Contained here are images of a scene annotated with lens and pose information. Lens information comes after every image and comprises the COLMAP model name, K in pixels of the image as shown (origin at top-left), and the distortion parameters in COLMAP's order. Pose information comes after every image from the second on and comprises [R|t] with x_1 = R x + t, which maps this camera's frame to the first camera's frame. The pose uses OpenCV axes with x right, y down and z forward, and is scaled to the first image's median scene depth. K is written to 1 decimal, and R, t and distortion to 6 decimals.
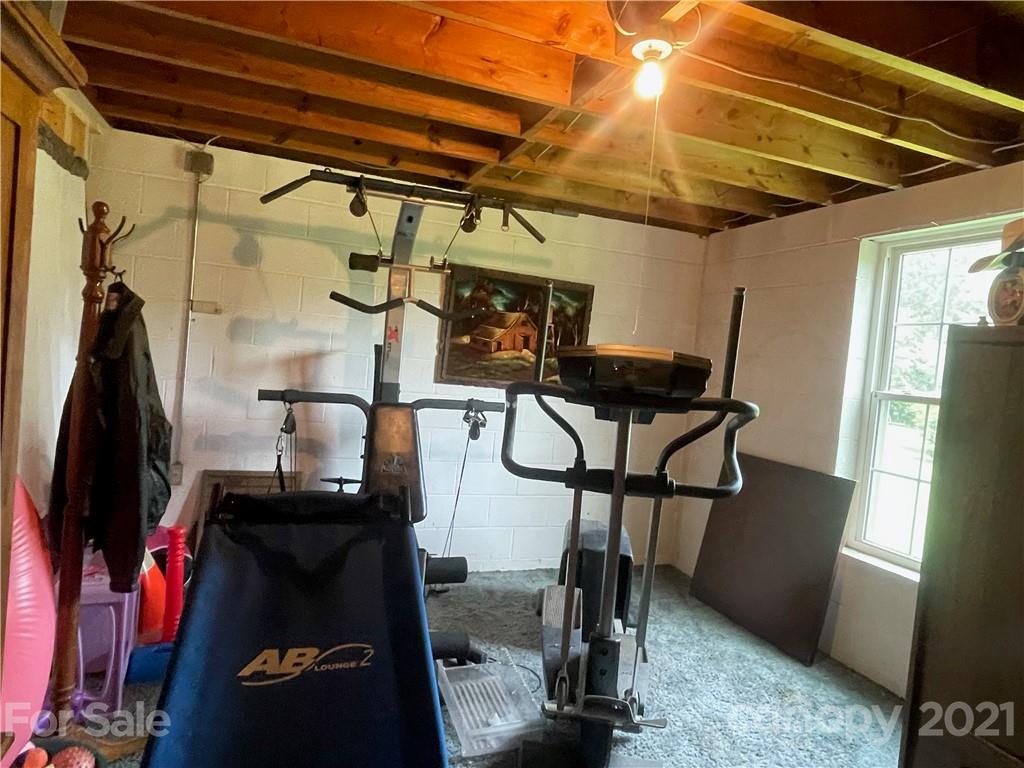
lens RADIAL K [[618.5, 0, 509.0], [0, 618.5, 383.4], [0, 0, 1]] dist [-0.001705, -0.010310]
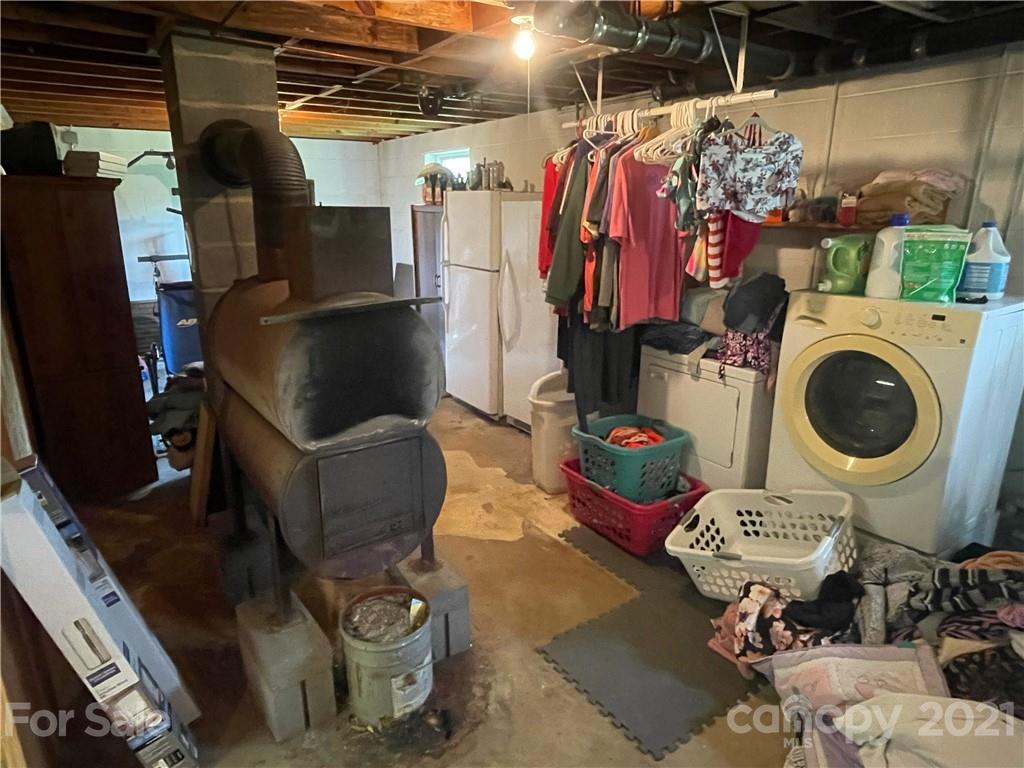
lens RADIAL K [[618.5, 0, 502.9], [0, 618.5, 381.1], [0, 0, 1]] dist [-0.001705, -0.010310]
pose [[0.965720, -0.157339, 0.206470, 0.219605], [0.102382, 0.961761, 0.254034, 0.008240], [-0.238545, -0.224186, 0.944901, -1.037890]]
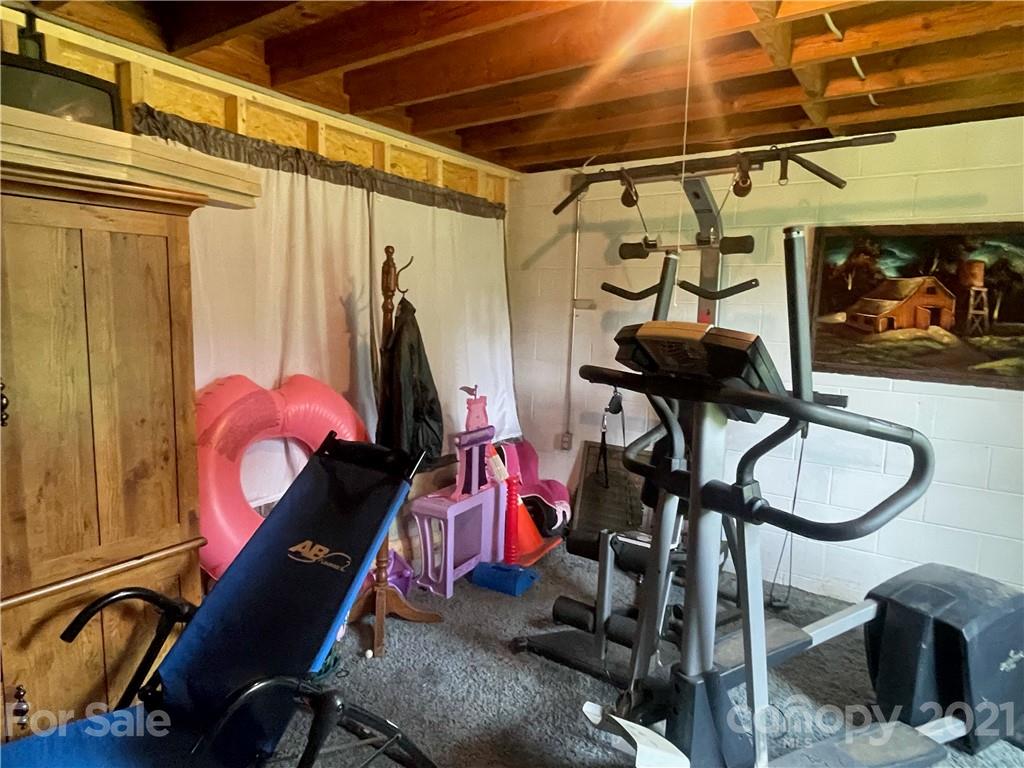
lens RADIAL K [[618.5, 0, 504.9], [0, 618.5, 384.9], [0, 0, 1]] dist [-0.001705, -0.010310]
pose [[0.565985, 0.030054, -0.823868, 0.353800], [-0.011852, 0.999529, 0.028320, 0.000252], [0.824330, -0.006264, 0.566074, 0.170452]]
